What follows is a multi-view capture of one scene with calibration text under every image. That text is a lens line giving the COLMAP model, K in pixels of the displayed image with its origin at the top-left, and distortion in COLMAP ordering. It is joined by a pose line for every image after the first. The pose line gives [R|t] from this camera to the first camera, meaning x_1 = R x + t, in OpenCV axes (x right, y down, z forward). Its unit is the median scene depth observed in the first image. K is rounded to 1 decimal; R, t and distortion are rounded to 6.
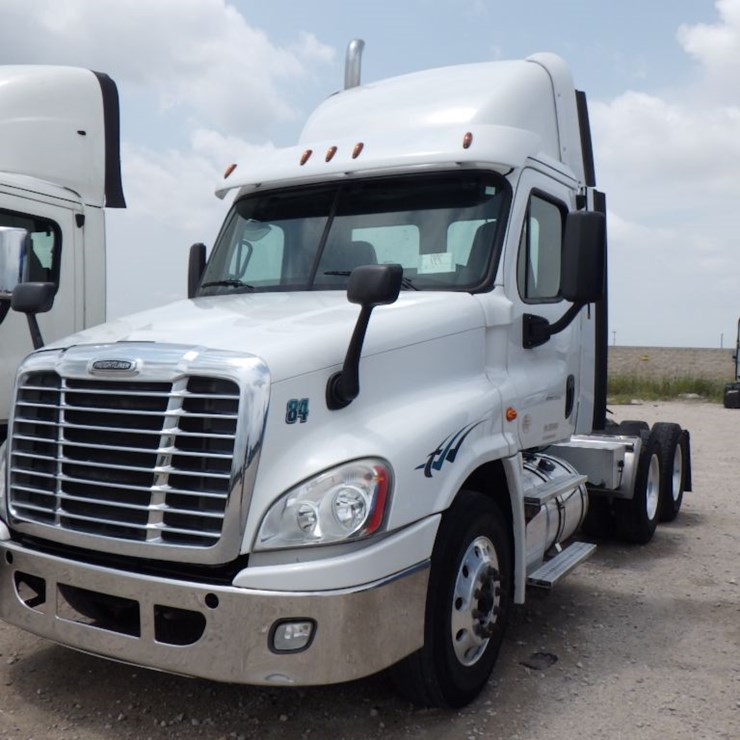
lens RADIAL K [[844.7, 0, 330.4], [0, 844.7, 360.4], [0, 0, 1]] dist [0.086066, -0.005591]
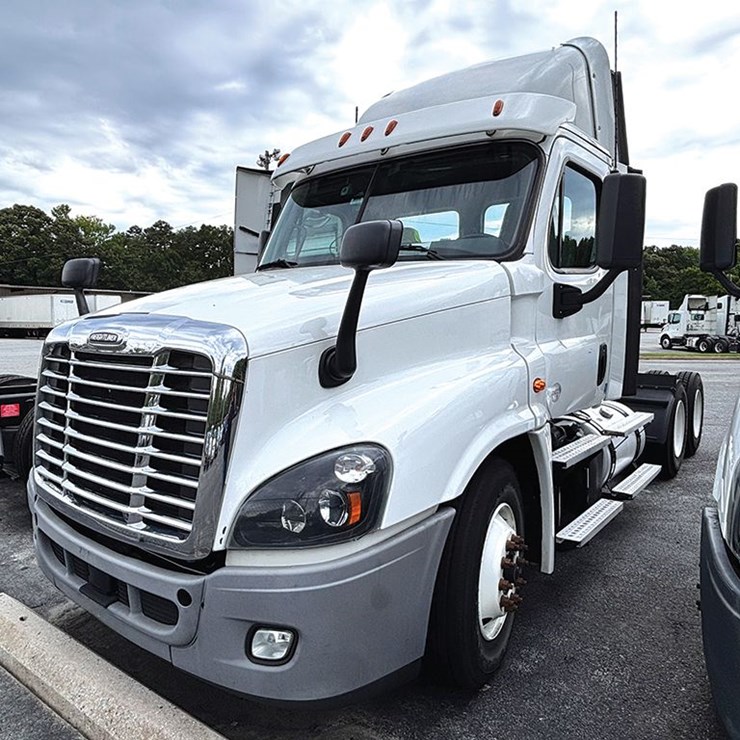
lens RADIAL K [[586.1, 0, 359.3], [0, 586.1, 354.2], [0, 0, 1]] dist [0.019029, -0.001079]
pose [[0.993128, 0.004030, -0.116964, 0.098040], [0.001793, 0.998766, 0.049636, -0.007515], [0.117020, -0.049505, 0.991895, 0.346830]]
